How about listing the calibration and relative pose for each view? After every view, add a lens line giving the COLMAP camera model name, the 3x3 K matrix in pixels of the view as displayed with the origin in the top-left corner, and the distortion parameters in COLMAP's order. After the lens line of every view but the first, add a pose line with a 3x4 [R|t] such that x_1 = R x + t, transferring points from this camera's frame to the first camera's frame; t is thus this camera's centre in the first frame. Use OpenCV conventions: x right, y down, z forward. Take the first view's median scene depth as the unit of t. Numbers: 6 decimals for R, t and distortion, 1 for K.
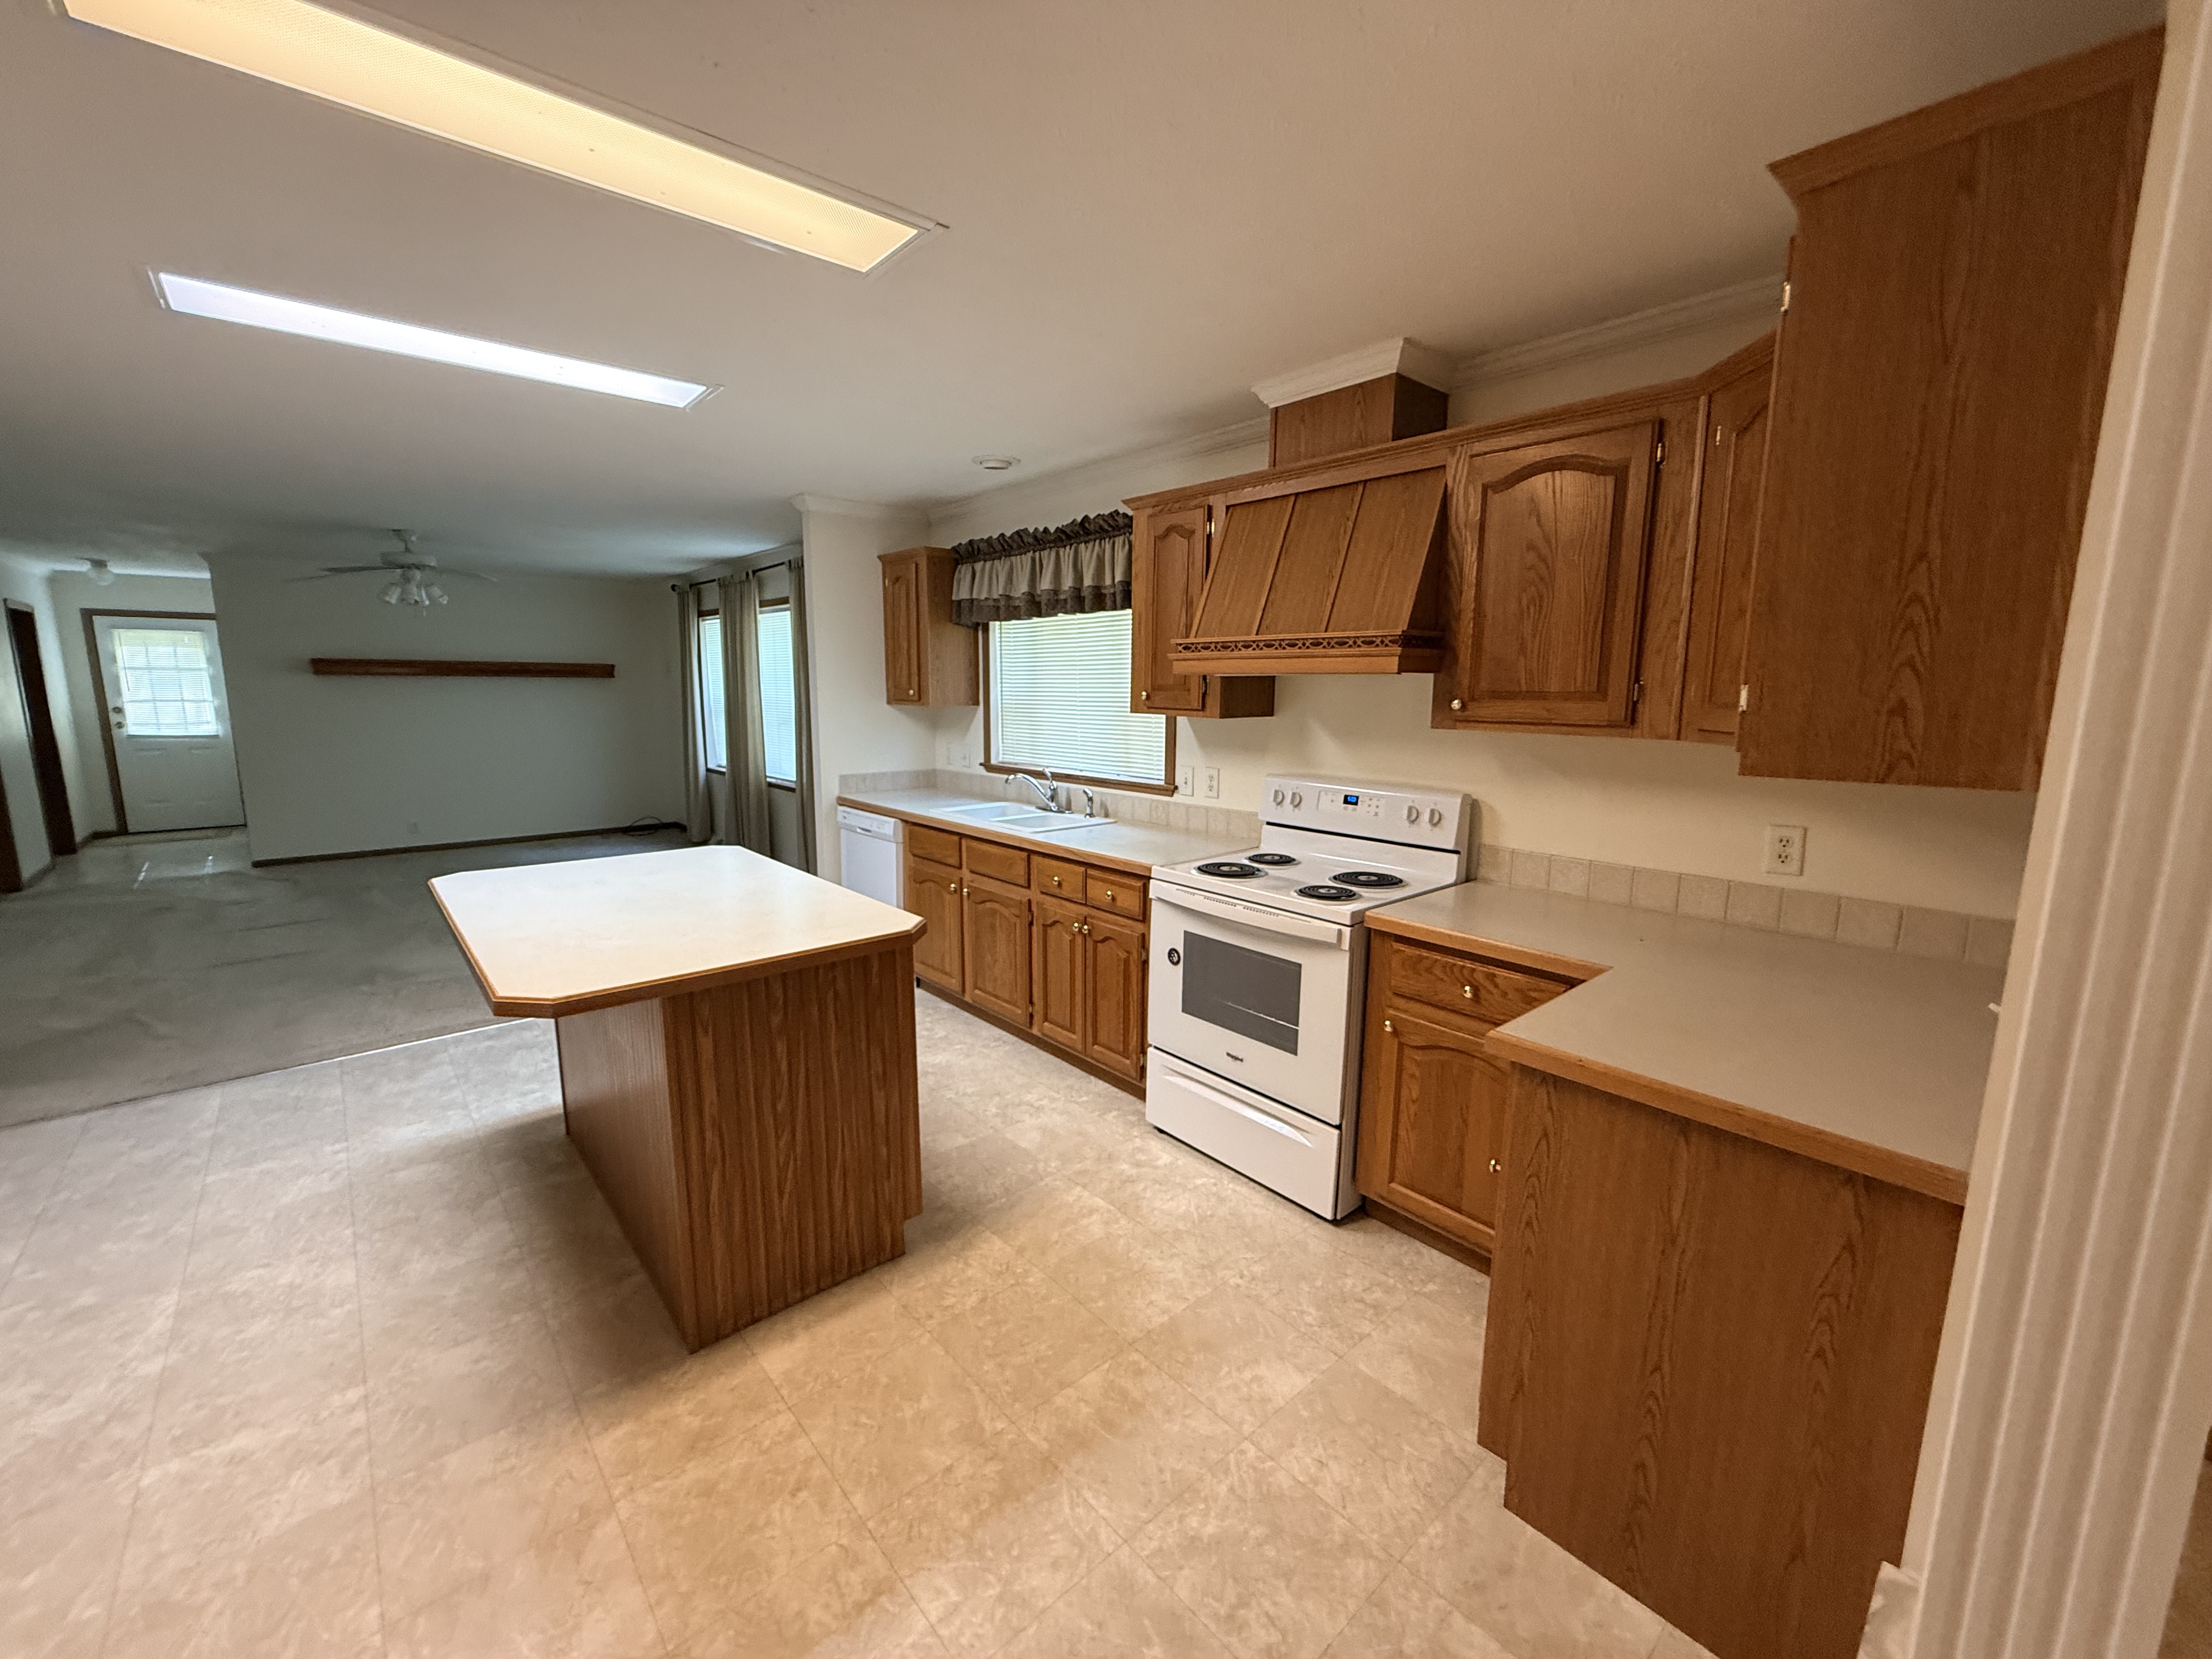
lens RADIAL K [[896.9, 0, 1106.0], [0, 896.9, 829.5], [0, 0, 1]] dist [0.001081, 0.000715]
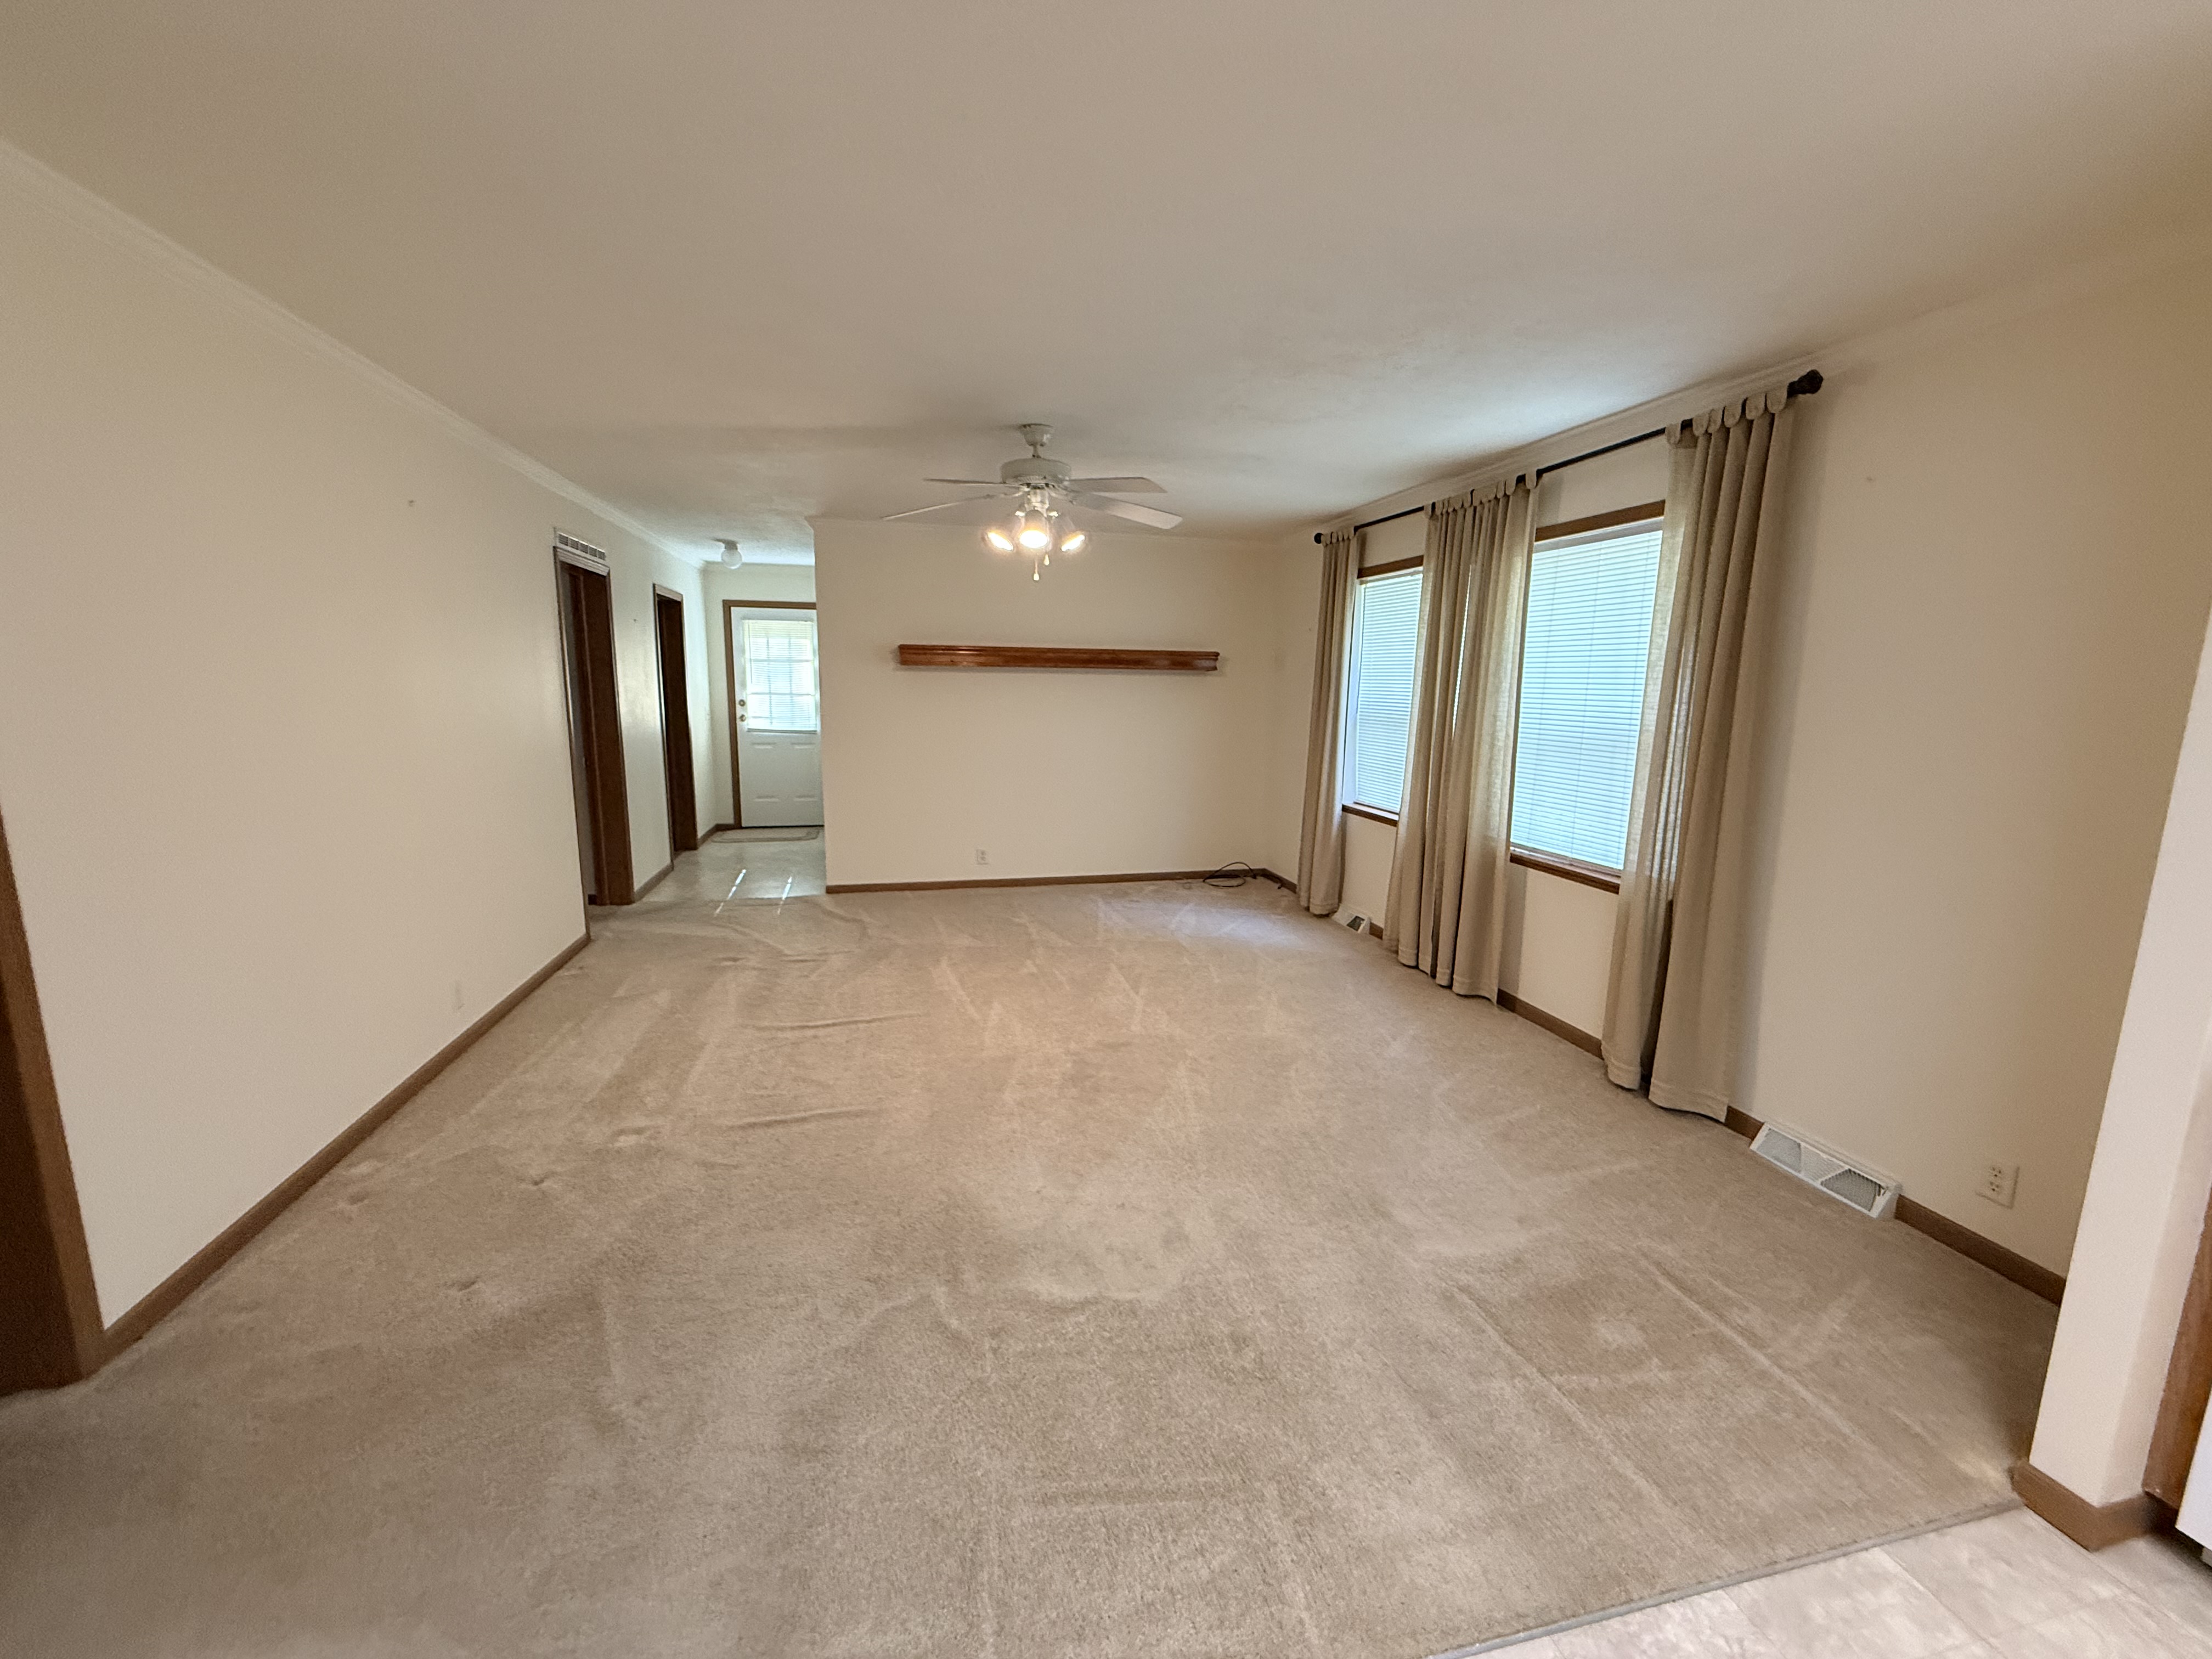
lens RADIAL K [[896.9, 0, 1106.0], [0, 896.9, 829.5], [0, 0, 1]] dist [0.001081, 0.000715]
pose [[0.882476, 0.083103, -0.462957, -0.295184], [-0.083209, 0.996327, 0.020233, -0.049702], [0.462938, 0.020667, 0.886150, 0.330888]]
